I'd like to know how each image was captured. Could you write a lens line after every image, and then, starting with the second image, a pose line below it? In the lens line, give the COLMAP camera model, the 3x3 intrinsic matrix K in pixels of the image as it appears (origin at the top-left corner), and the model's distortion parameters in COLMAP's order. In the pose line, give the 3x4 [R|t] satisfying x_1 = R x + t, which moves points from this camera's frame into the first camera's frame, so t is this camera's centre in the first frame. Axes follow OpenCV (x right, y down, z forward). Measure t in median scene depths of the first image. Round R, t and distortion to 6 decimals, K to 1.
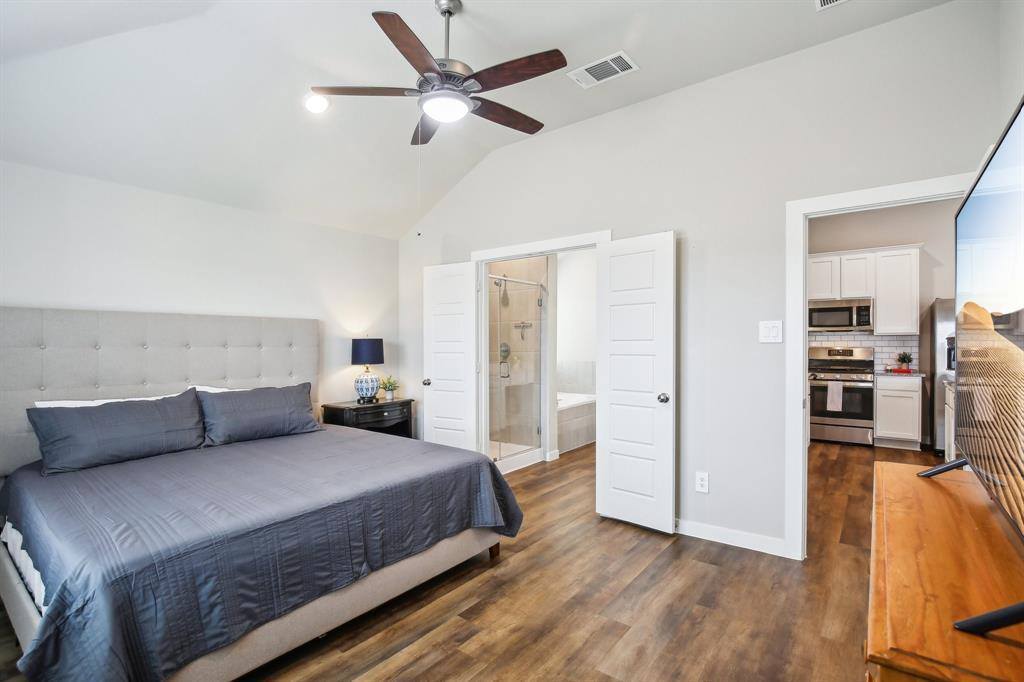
lens RADIAL K [[485.7, 0, 512.0], [0, 485.7, 341.0], [0, 0, 1]] dist [-0.038757, 0.006652]
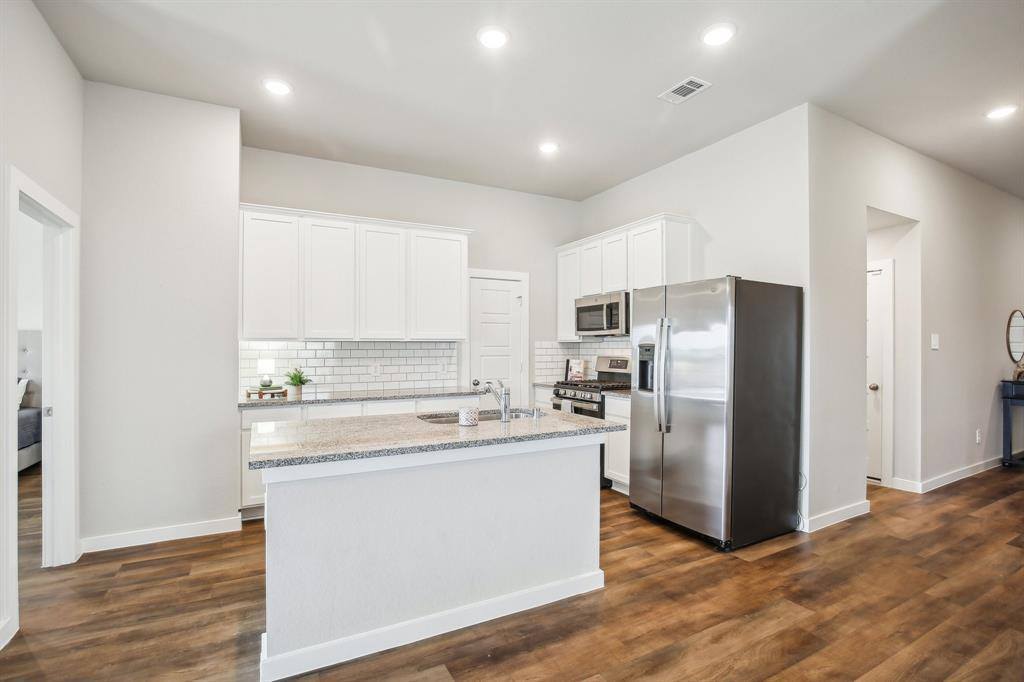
lens RADIAL K [[485.7, 0, 512.0], [0, 485.7, 341.0], [0, 0, 1]] dist [-0.038757, 0.006652]
pose [[0.914612, -0.000438, -0.404333, 1.359360], [-0.004269, 0.999933, -0.010740, -0.005189], [0.404311, 0.011549, 0.914549, 0.340721]]
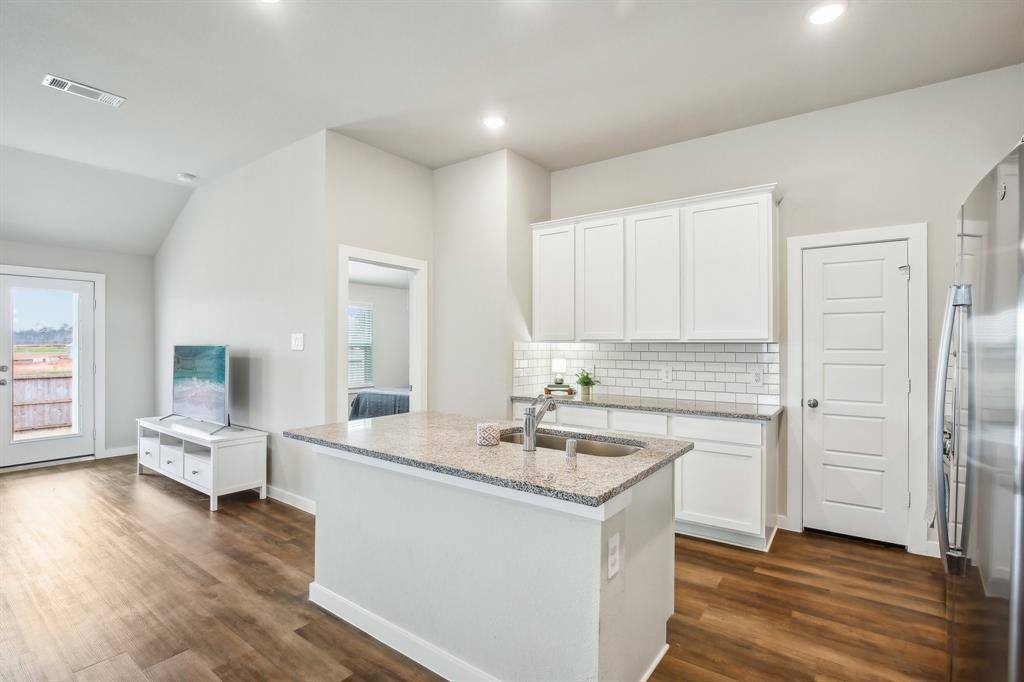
lens RADIAL K [[477.9, 0, 512.0], [0, 477.9, 341.0], [0, 0, 1]] dist [-0.021053, 0.000038]
pose [[0.033152, -0.001926, -0.999448, 1.584183], [-0.005057, 0.999985, -0.002094, -0.015232], [0.999438, 0.005124, 0.033142, 0.916209]]
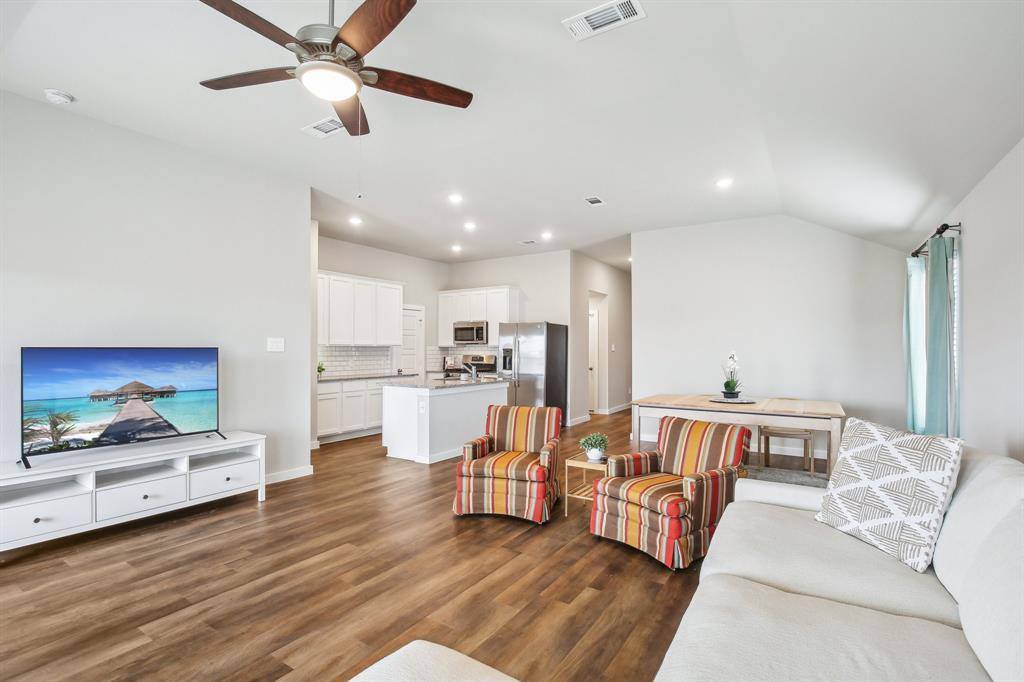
lens RADIAL K [[479.0, 0, 503.3], [0, 479.0, 347.2], [0, 0, 1]] dist [-0.001648, 0.000023]
pose [[0.997272, 0.006199, 0.073558, 1.055762], [-0.005798, 0.999967, -0.005666, -0.004539], [-0.073591, 0.005224, 0.997275, -0.710050]]
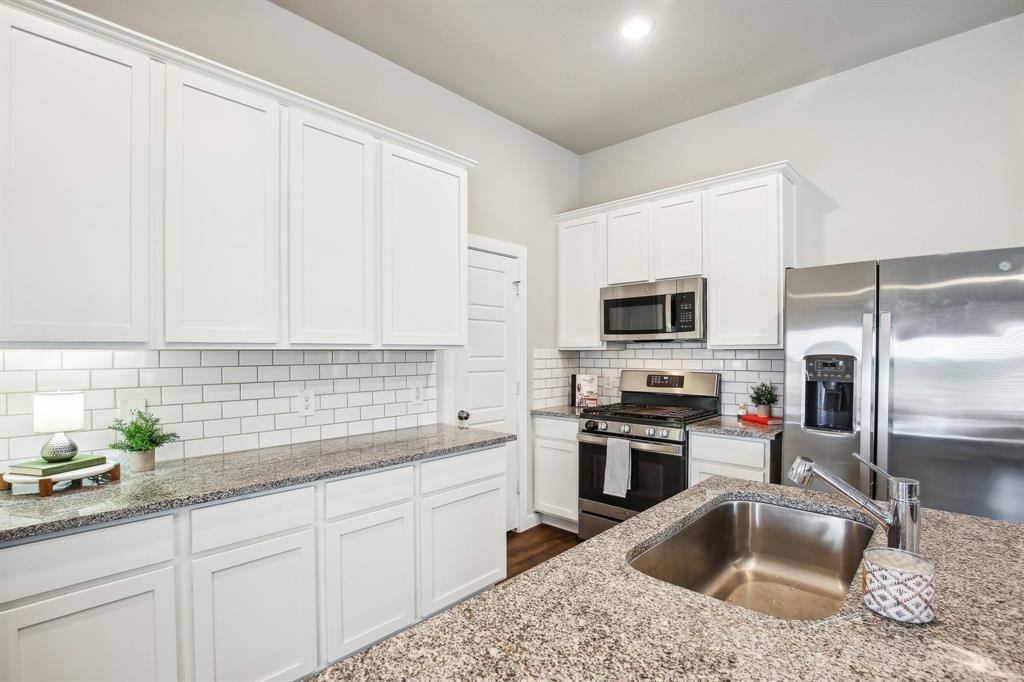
lens RADIAL K [[487.8, 0, 508.3], [0, 487.8, 354.8], [0, 0, 1]] dist [-0.026261, 0.000631]
pose [[0.996114, 0.002632, -0.088037, 0.894425], [-0.002288, 0.999989, 0.004002, -0.011608], [0.088046, -0.003785, 0.996109, 0.686495]]
